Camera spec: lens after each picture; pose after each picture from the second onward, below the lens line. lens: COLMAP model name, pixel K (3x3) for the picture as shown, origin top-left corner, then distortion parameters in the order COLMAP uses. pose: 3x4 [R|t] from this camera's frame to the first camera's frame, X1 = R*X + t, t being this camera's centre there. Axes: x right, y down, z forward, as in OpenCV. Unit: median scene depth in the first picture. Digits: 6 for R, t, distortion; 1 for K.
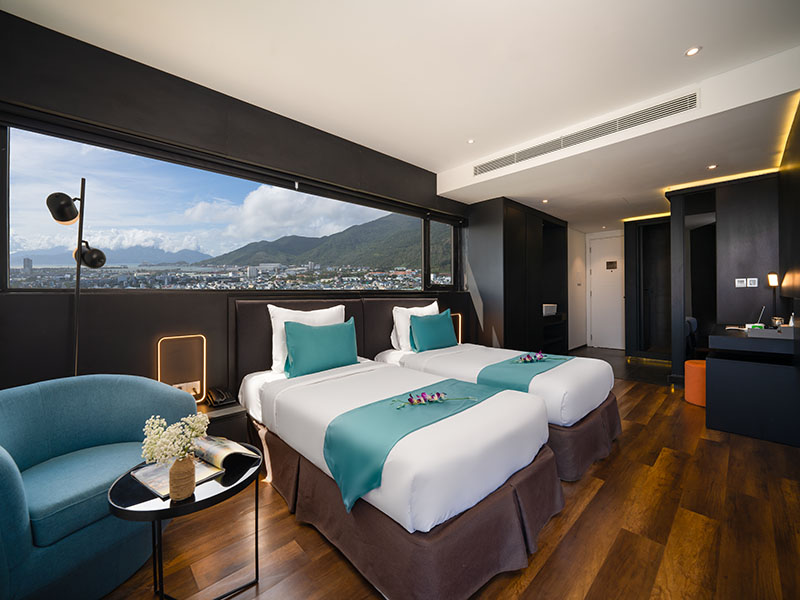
lens RADIAL K [[326.3, 0, 400.0], [0, 326.3, 300.0], [0, 0, 1]] dist [-0.008305, -0.000182]
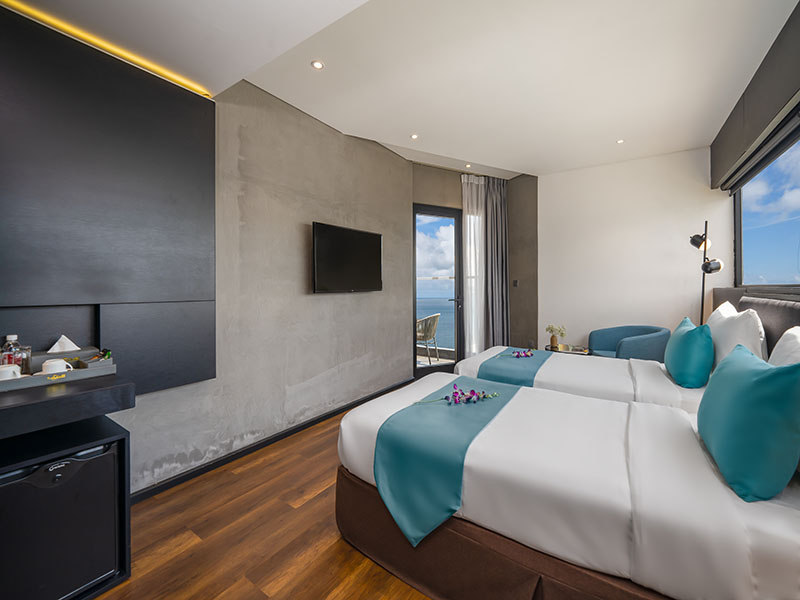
lens RADIAL K [[331.2, 0, 402.7], [0, 331.2, 282.1], [0, 0, 1]] dist [-0.010330, -0.000166]
pose [[-0.974463, 0.005161, -0.224490, 0.606806], [0.004785, 0.999986, 0.002218, -0.039448], [0.224498, 0.001087, -0.974474, 1.440688]]
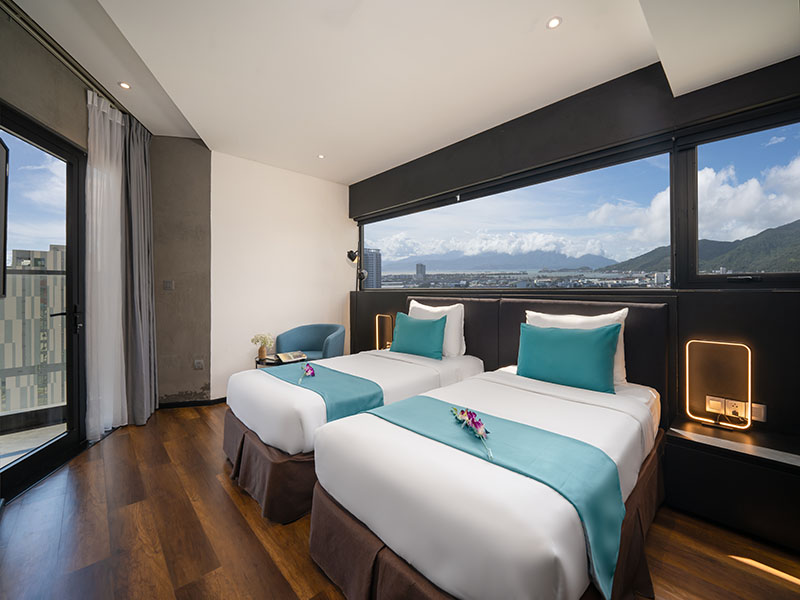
lens RADIAL K [[330.1, 0, 396.9], [0, 330.1, 290.0], [0, 0, 1]] dist [0.000063, 0.000223]
pose [[-0.003883, 0.004056, -0.999984, 0.852735], [-0.016314, 0.999858, 0.004118, -0.028262], [0.999859, 0.016329, -0.003816, 0.795133]]
